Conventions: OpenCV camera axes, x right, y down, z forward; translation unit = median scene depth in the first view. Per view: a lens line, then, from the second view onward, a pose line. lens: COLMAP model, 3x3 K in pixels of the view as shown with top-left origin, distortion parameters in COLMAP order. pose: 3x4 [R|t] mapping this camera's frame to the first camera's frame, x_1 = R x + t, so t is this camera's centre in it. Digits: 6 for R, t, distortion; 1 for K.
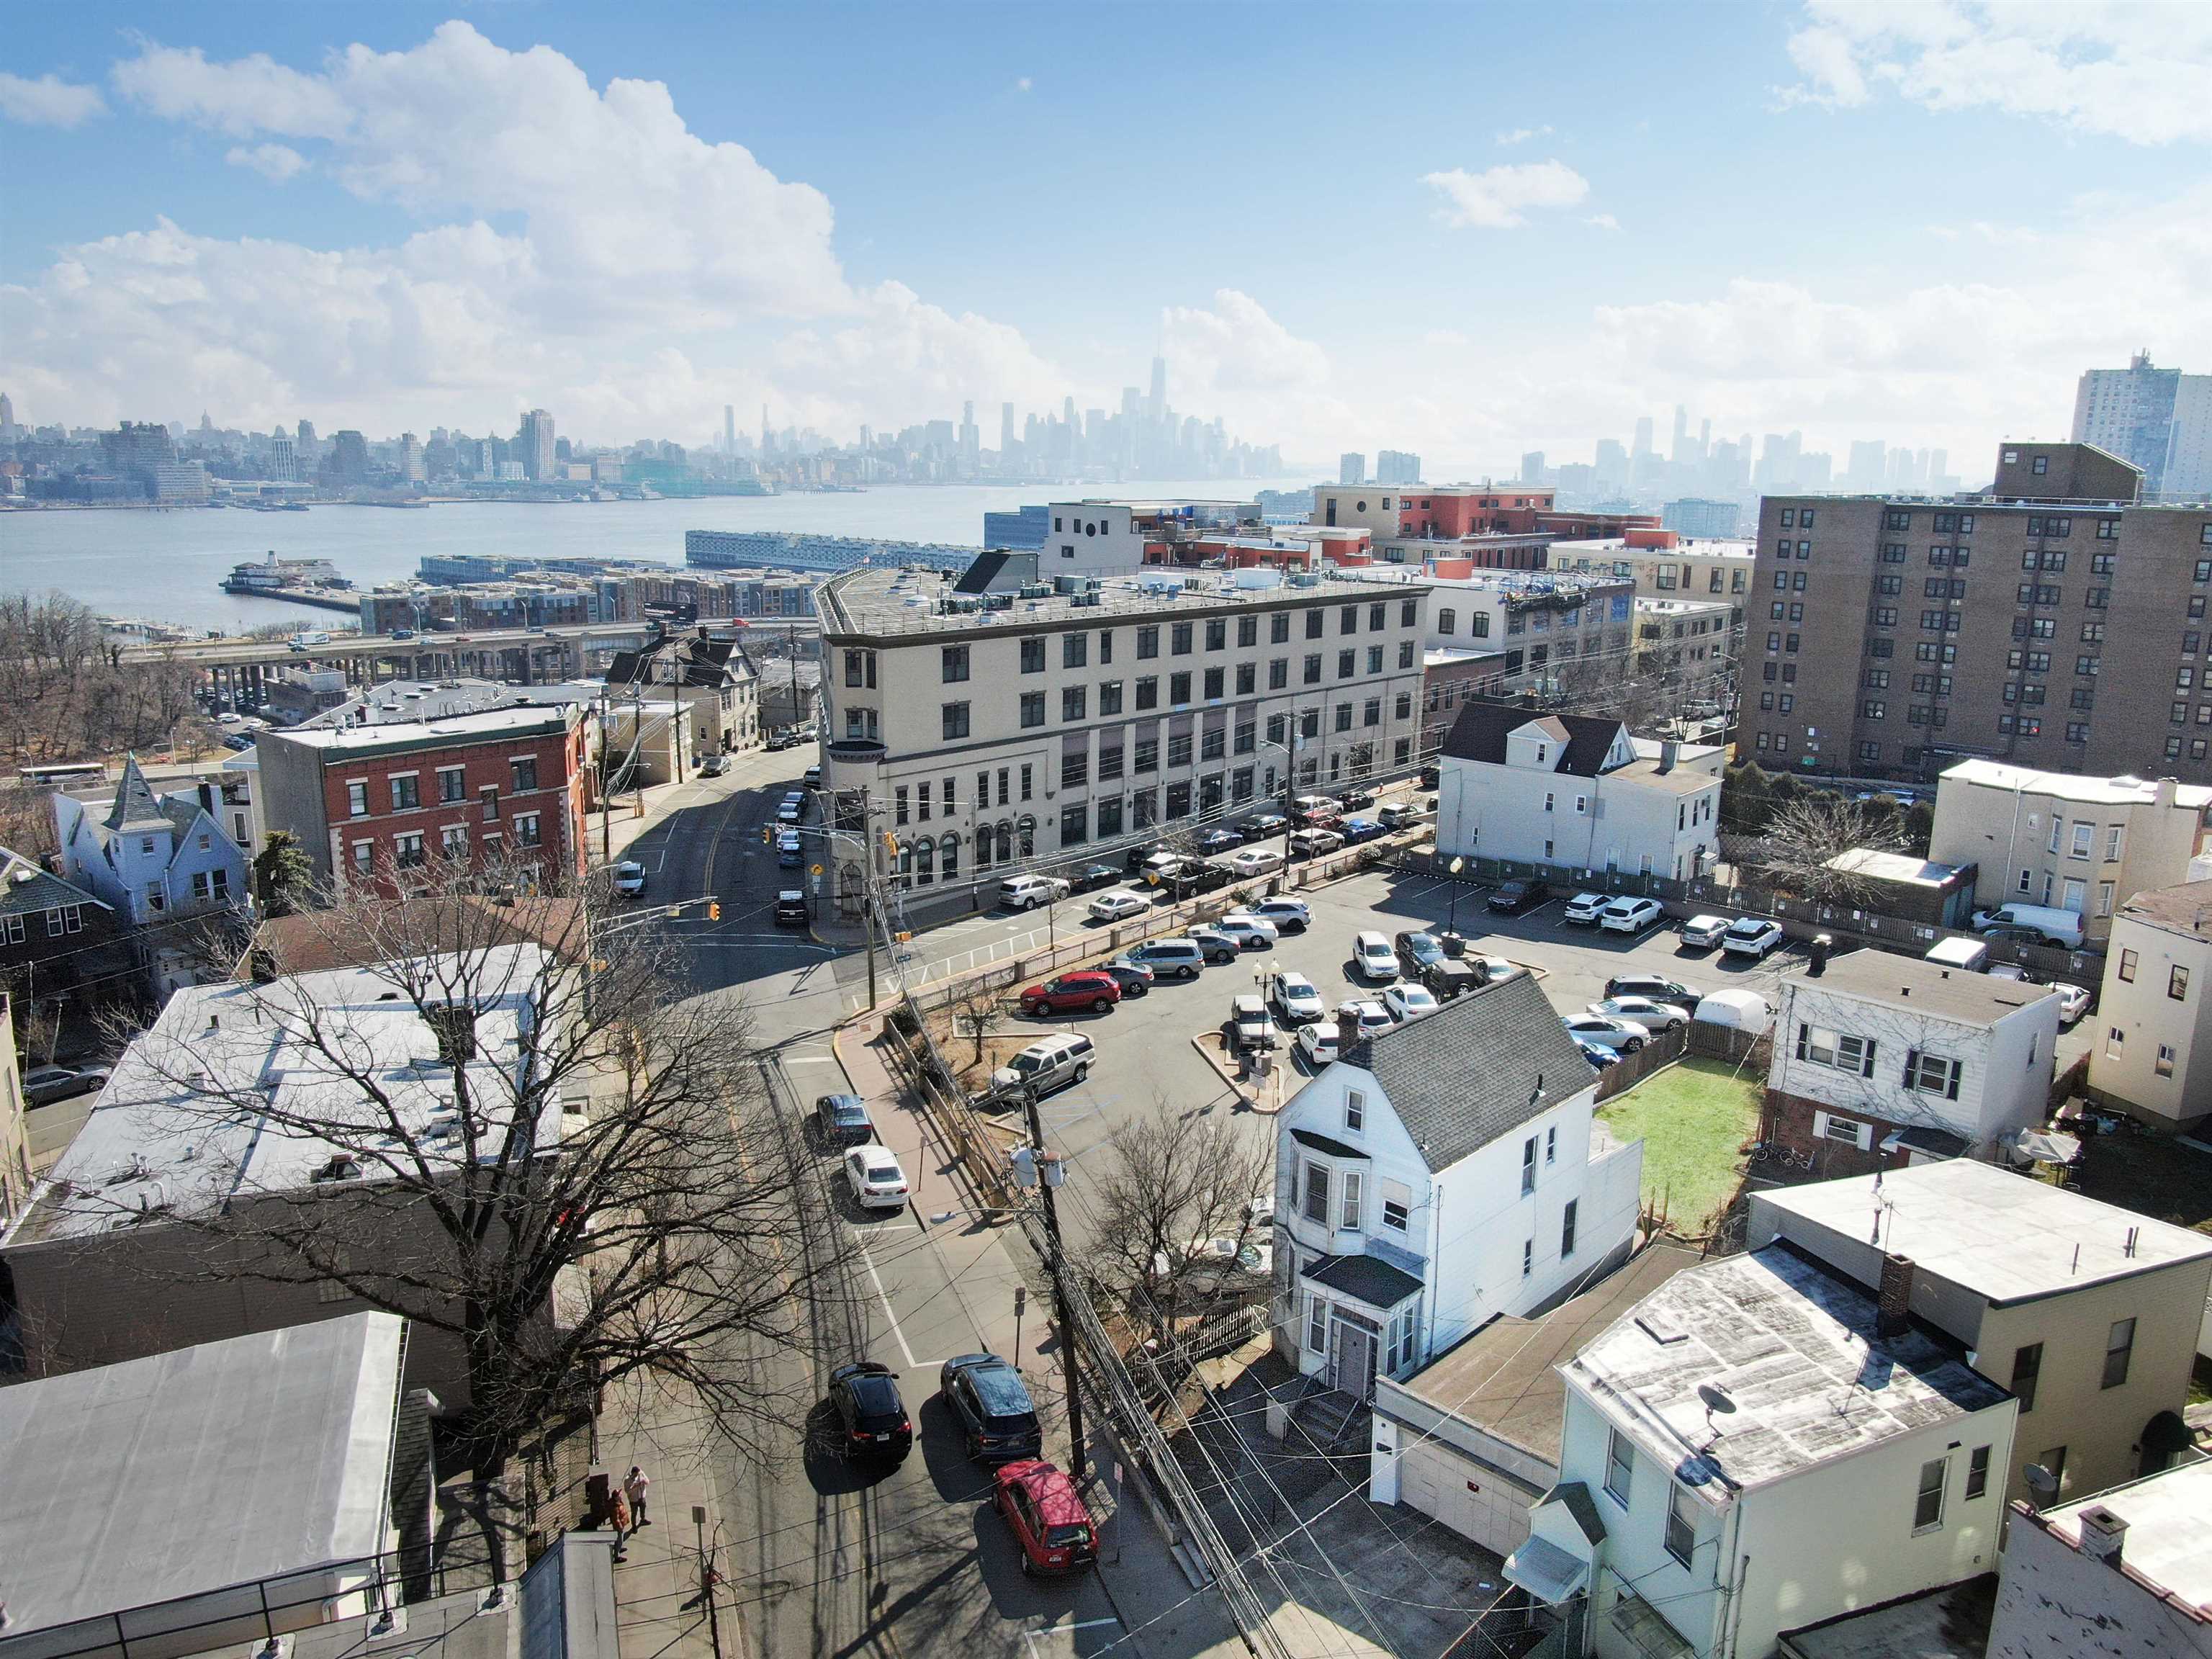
lens RADIAL K [[1577.3, 0, 1111.1], [0, 1577.3, 829.7], [0, 0, 1]] dist [-0.010862, -0.000639]
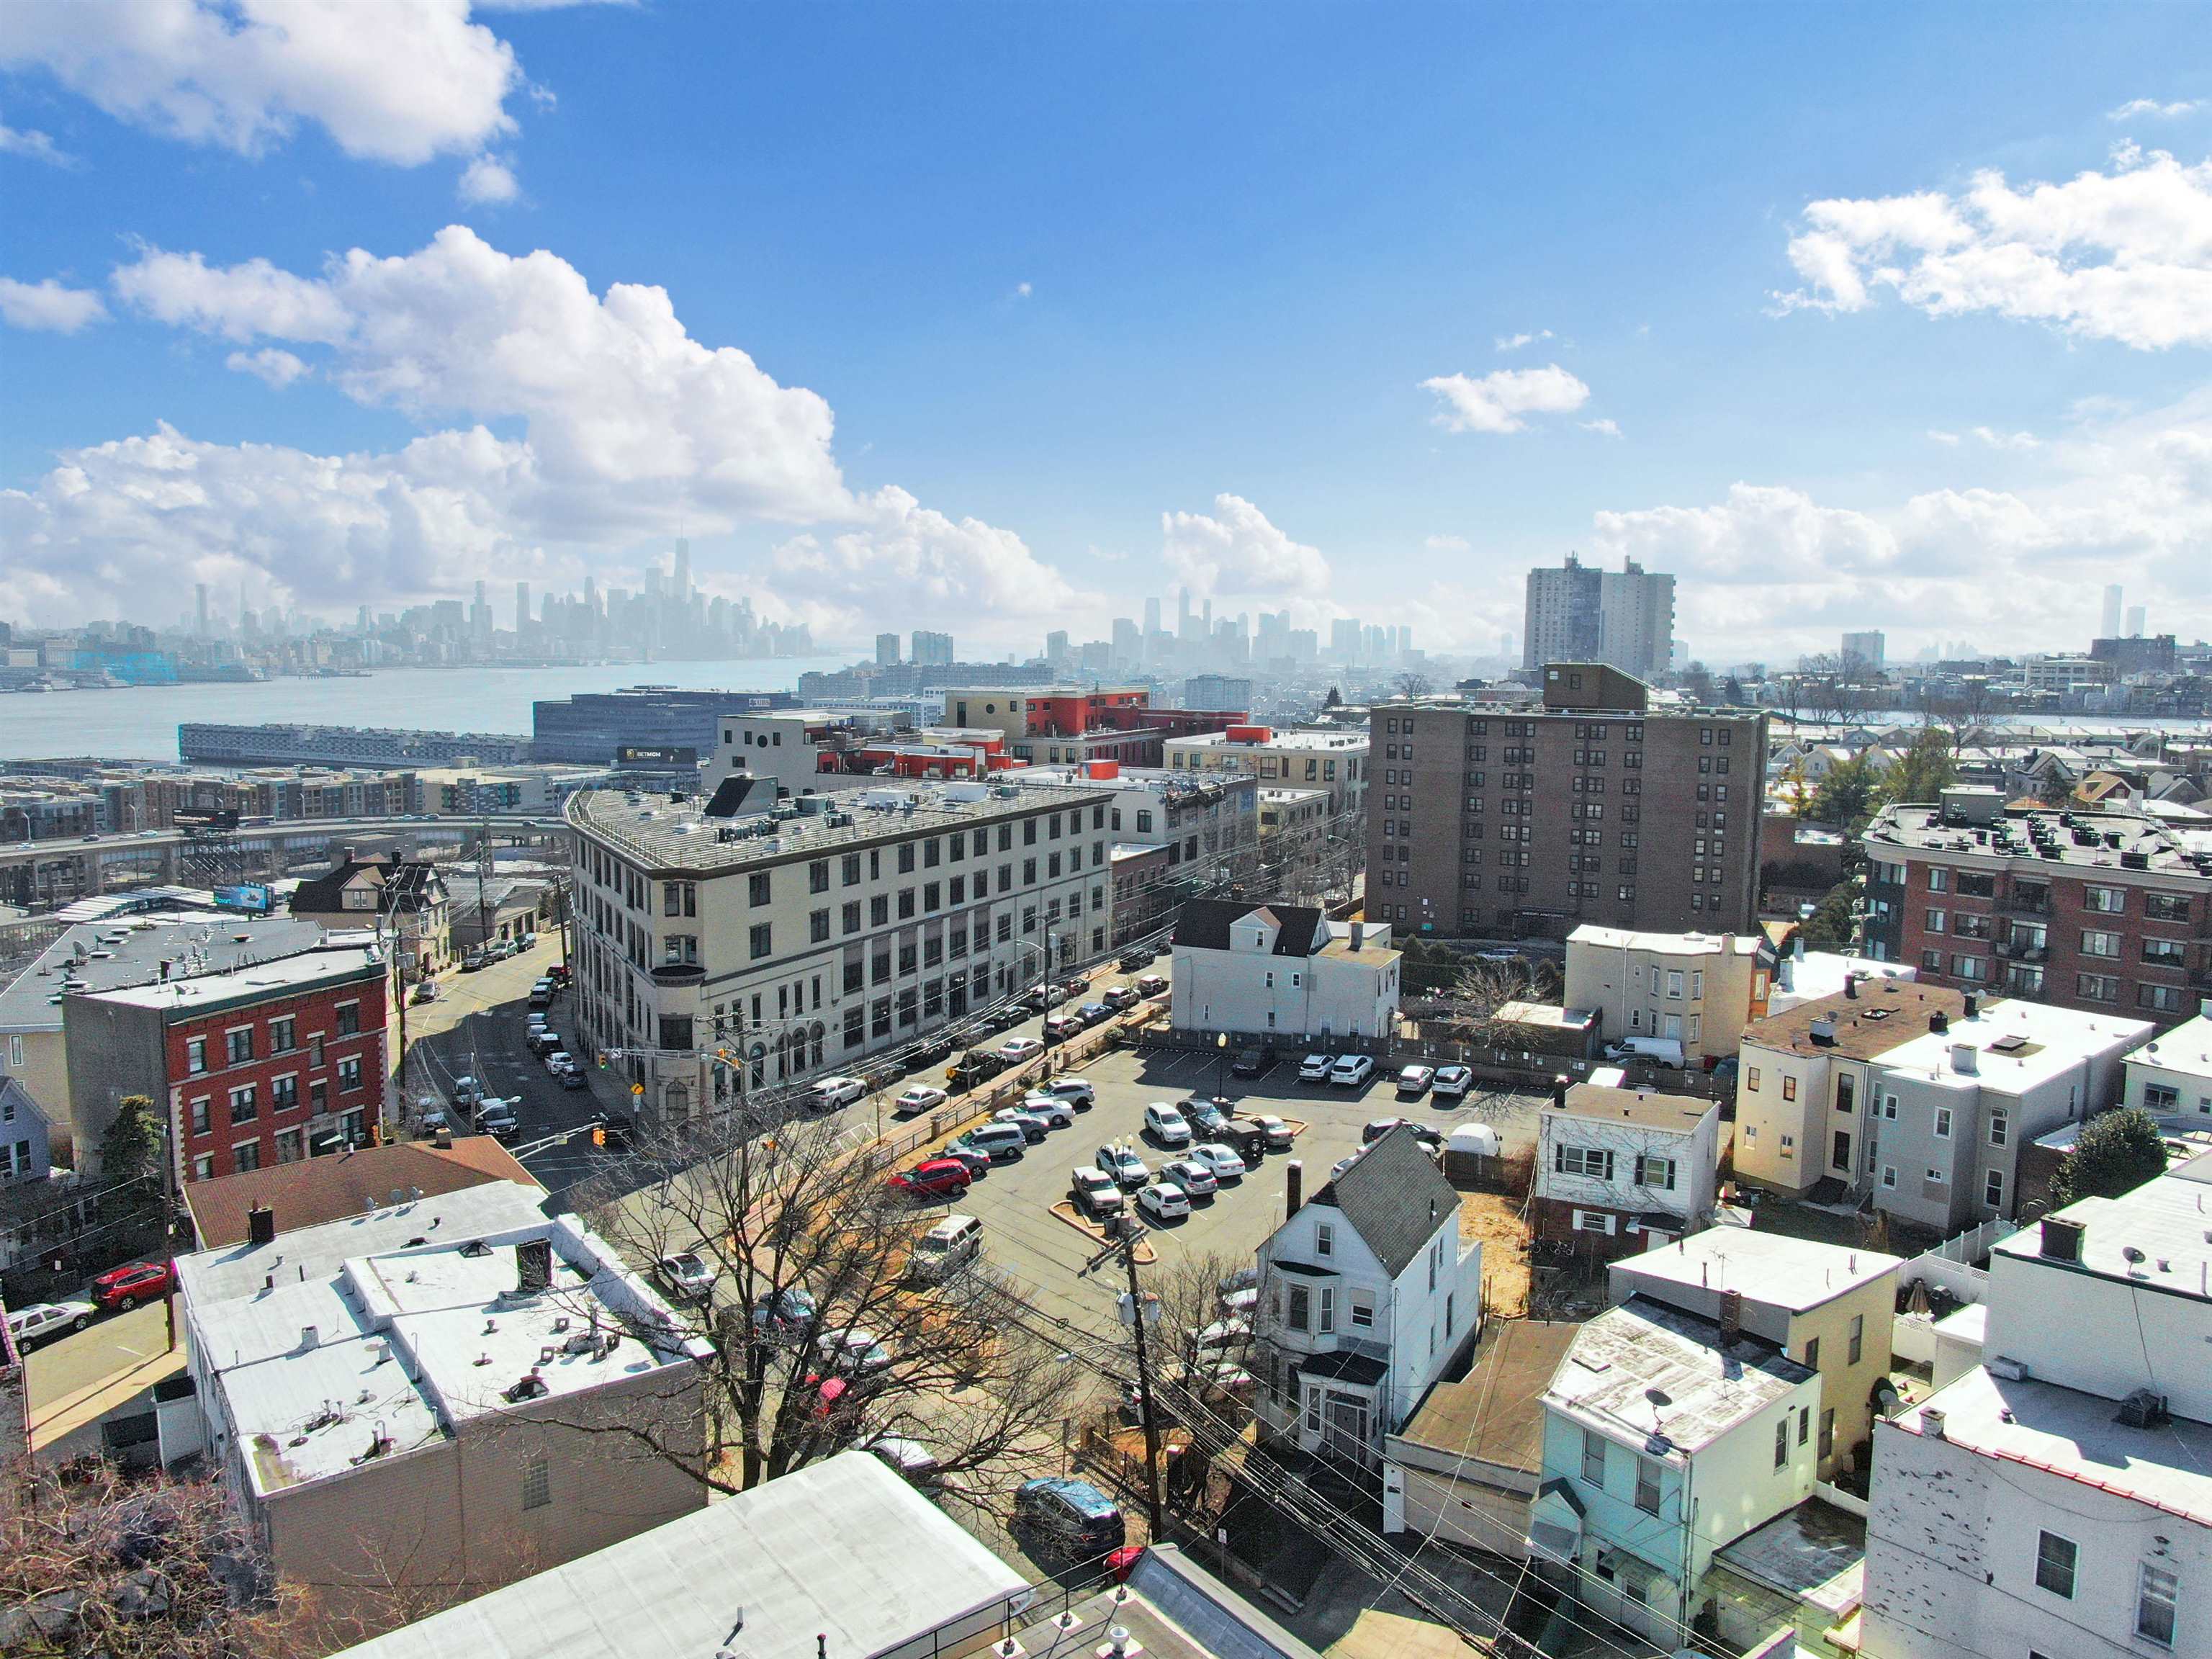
lens RADIAL K [[1577.3, 0, 1098.6], [0, 1577.3, 830.7], [0, 0, 1]] dist [-0.010862, -0.000639]
pose [[0.959454, -0.039153, 0.279134, -0.187929], [0.069194, 0.992719, -0.098593, -0.022442], [-0.273241, 0.113910, 0.955177, -0.124086]]
